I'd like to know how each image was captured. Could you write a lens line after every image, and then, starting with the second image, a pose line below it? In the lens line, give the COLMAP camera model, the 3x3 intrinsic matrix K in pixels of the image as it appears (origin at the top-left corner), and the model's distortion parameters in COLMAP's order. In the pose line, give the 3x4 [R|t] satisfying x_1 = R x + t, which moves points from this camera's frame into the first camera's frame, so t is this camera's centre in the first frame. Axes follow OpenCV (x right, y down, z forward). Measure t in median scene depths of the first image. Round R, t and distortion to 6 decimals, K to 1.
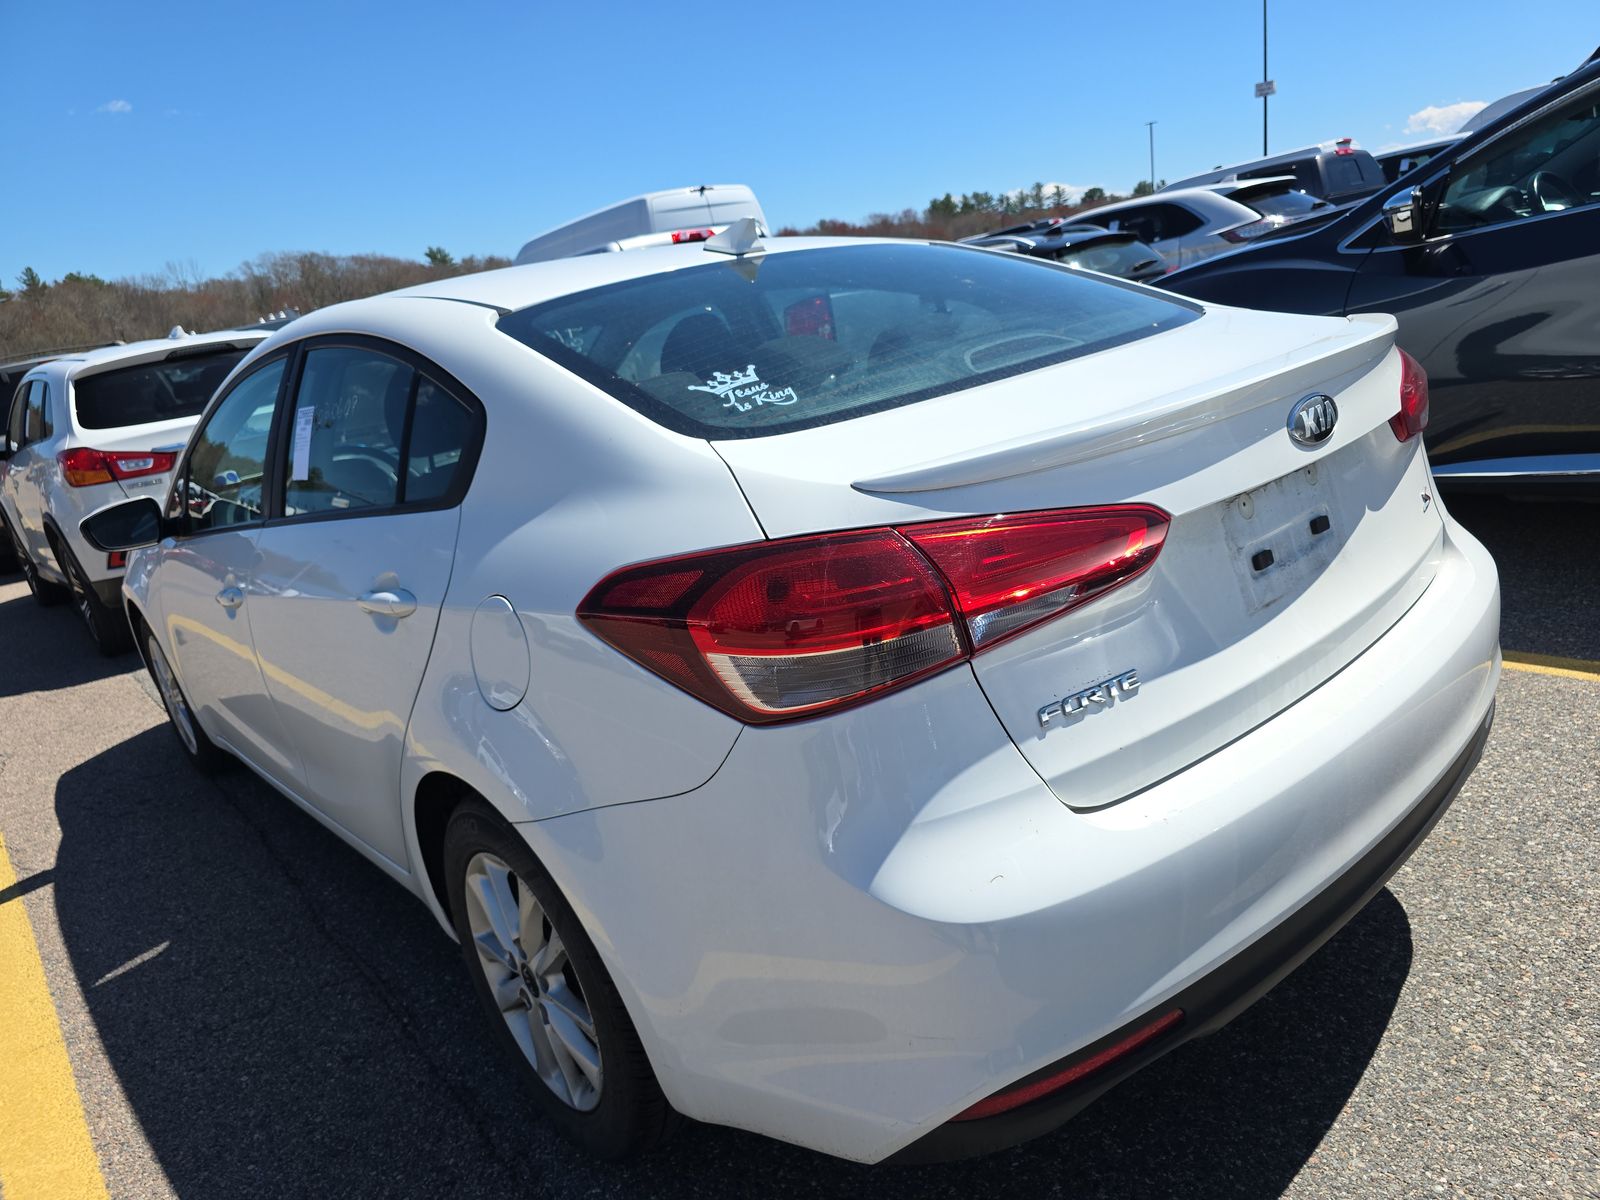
lens RADIAL K [[1036.0, 0, 780.4], [0, 1036.0, 593.9], [0, 0, 1]] dist [0.059983, -0.045582]
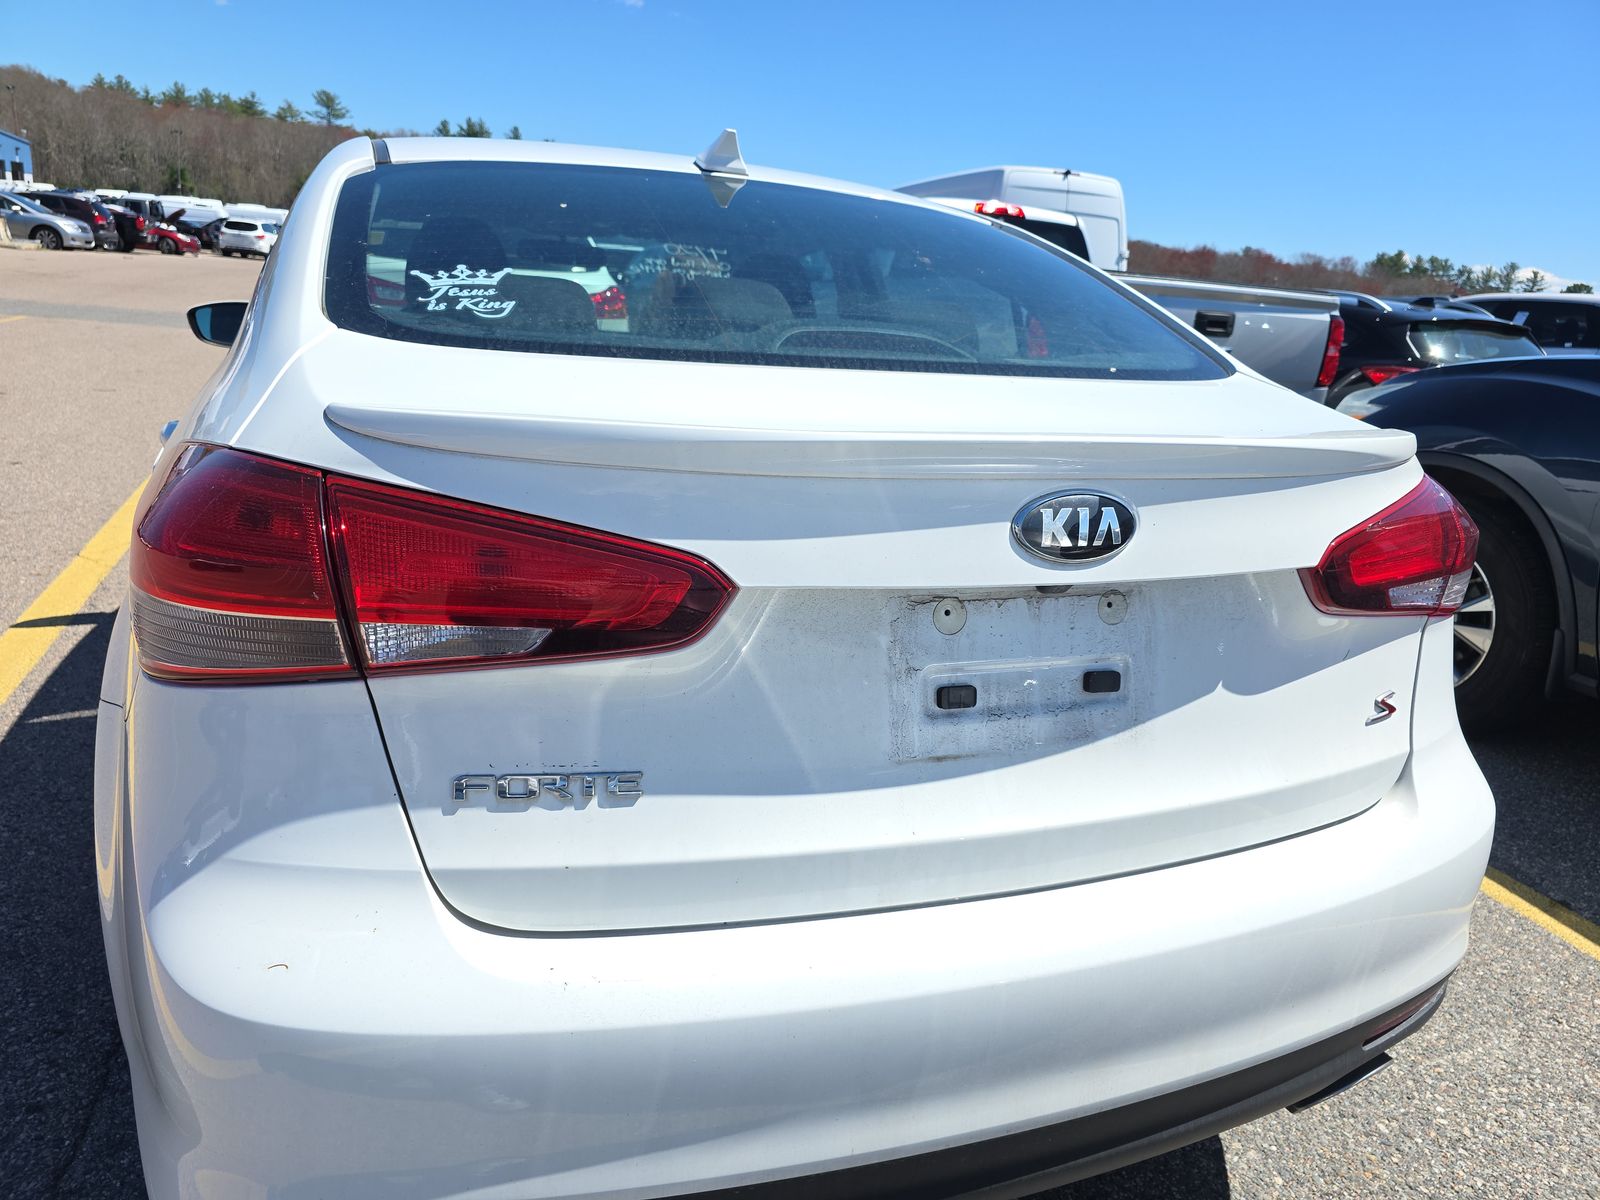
lens RADIAL K [[1036.0, 0, 780.4], [0, 1036.0, 593.9], [0, 0, 1]] dist [0.059983, -0.045582]
pose [[0.917329, 0.315318, -0.243068, 0.469984], [-0.308746, 0.948871, 0.065722, -0.101216], [0.251364, 0.014758, 0.967780, 0.273656]]
